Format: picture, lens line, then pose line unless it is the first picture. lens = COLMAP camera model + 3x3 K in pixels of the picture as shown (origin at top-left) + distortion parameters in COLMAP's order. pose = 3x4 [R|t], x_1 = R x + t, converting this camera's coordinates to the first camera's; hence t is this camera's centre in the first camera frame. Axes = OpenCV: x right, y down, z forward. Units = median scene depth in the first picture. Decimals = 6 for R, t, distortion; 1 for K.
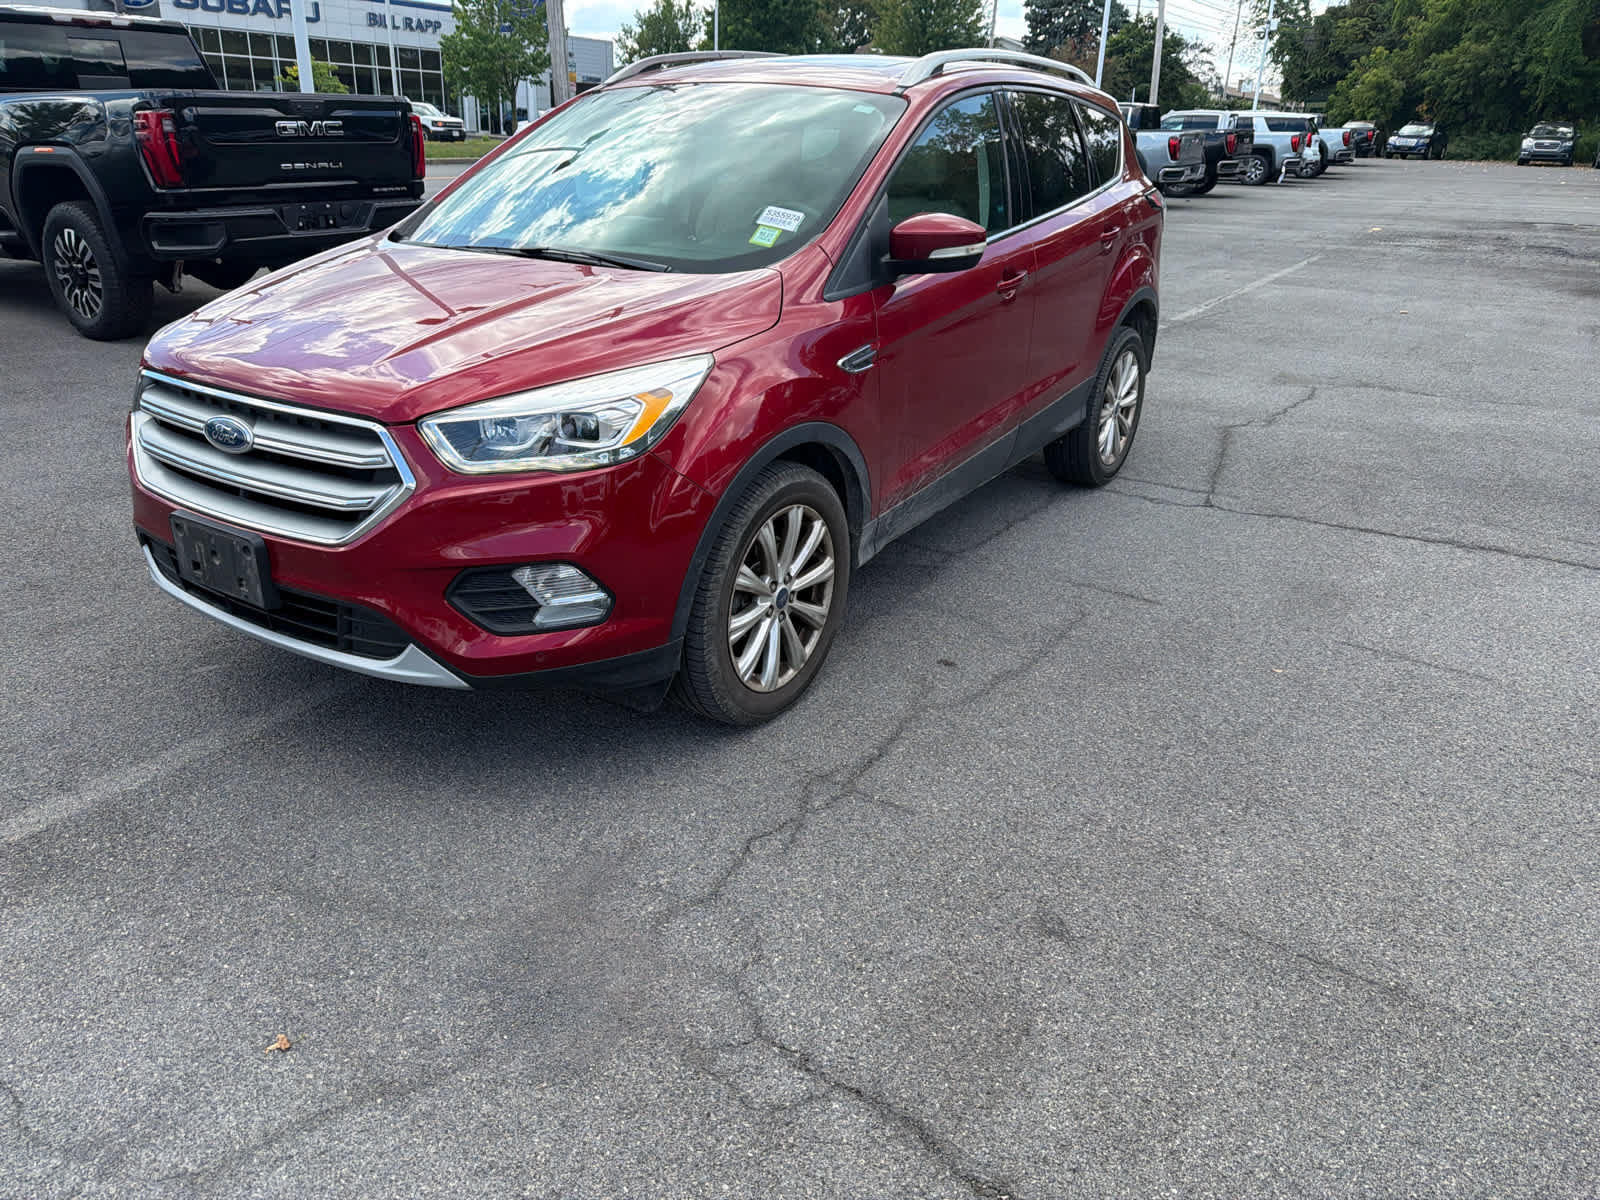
lens RADIAL K [[1132.3, 0, 801.8], [0, 1132.3, 614.7], [0, 0, 1]] dist [0.012439, -0.016961]
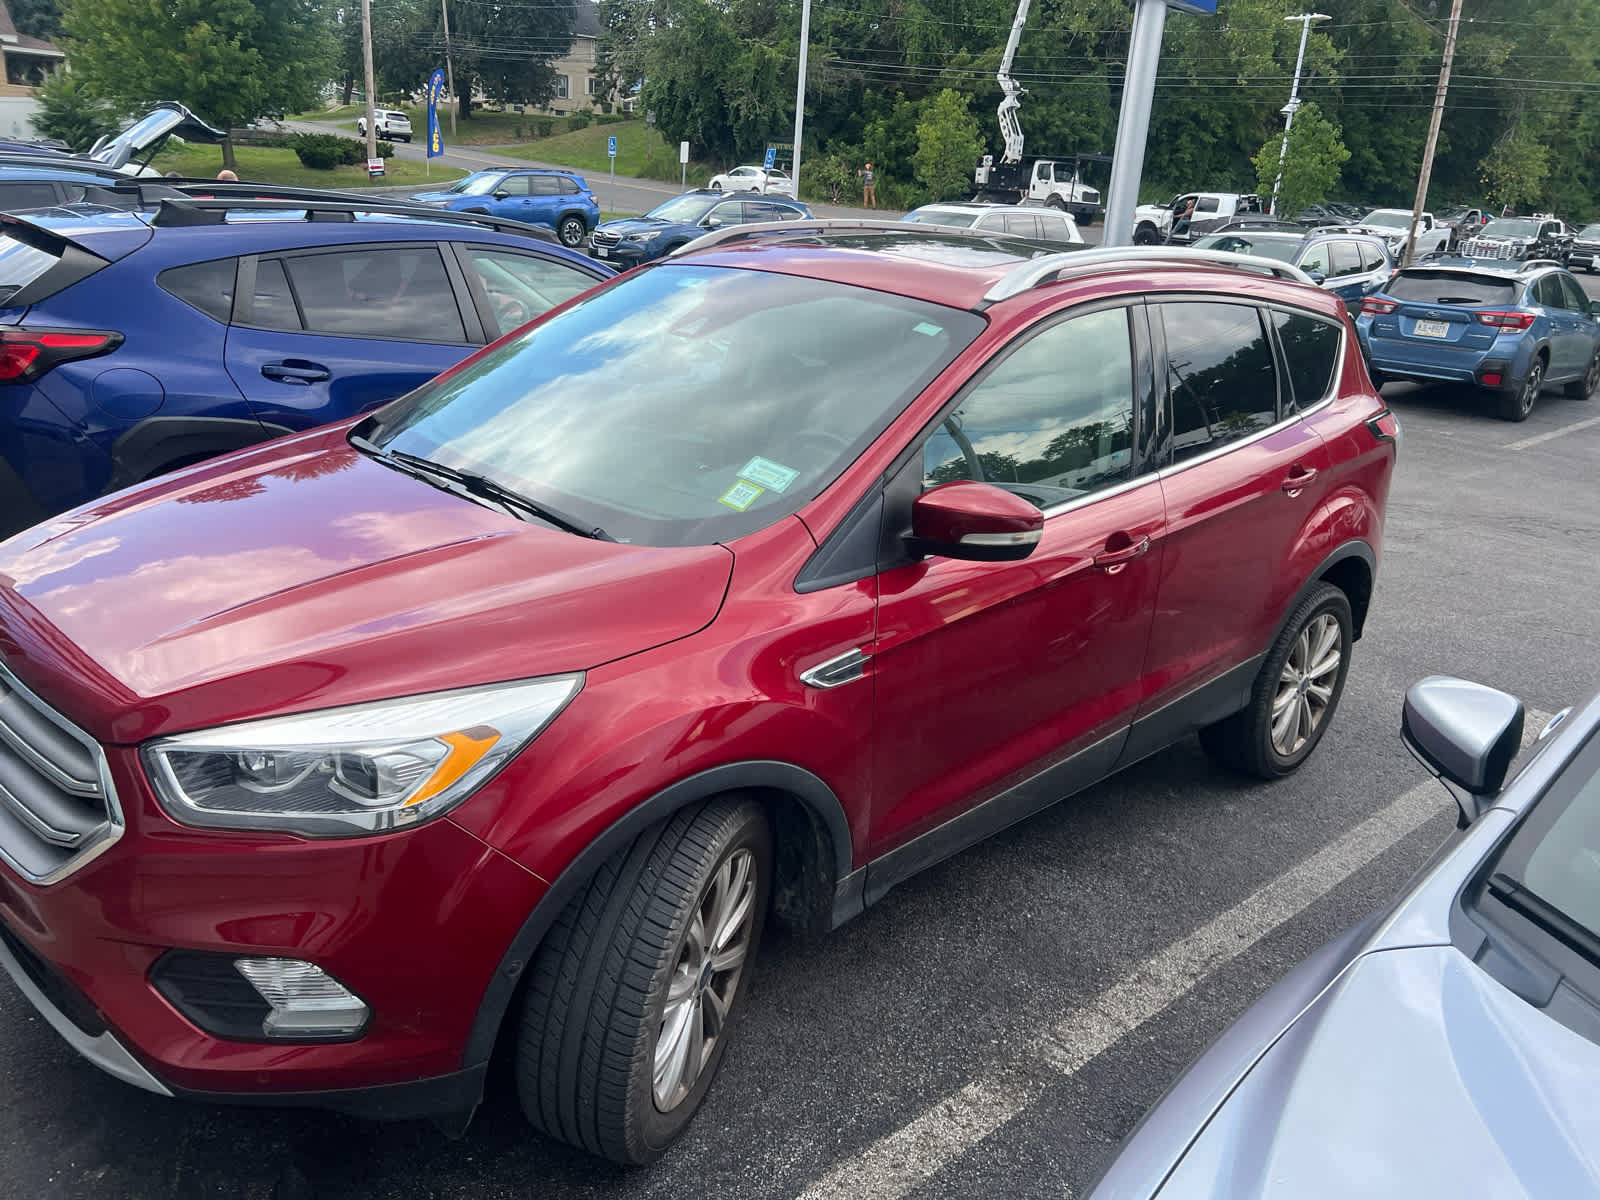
lens RADIAL K [[1132.3, 0, 797.8], [0, 1132.3, 607.6], [0, 0, 1]] dist [0.012439, -0.016961]
pose [[0.966871, 0.123523, -0.223388, 0.178940], [-0.144236, 0.986397, -0.078853, -0.200108], [0.210609, 0.108461, 0.971535, 0.273607]]
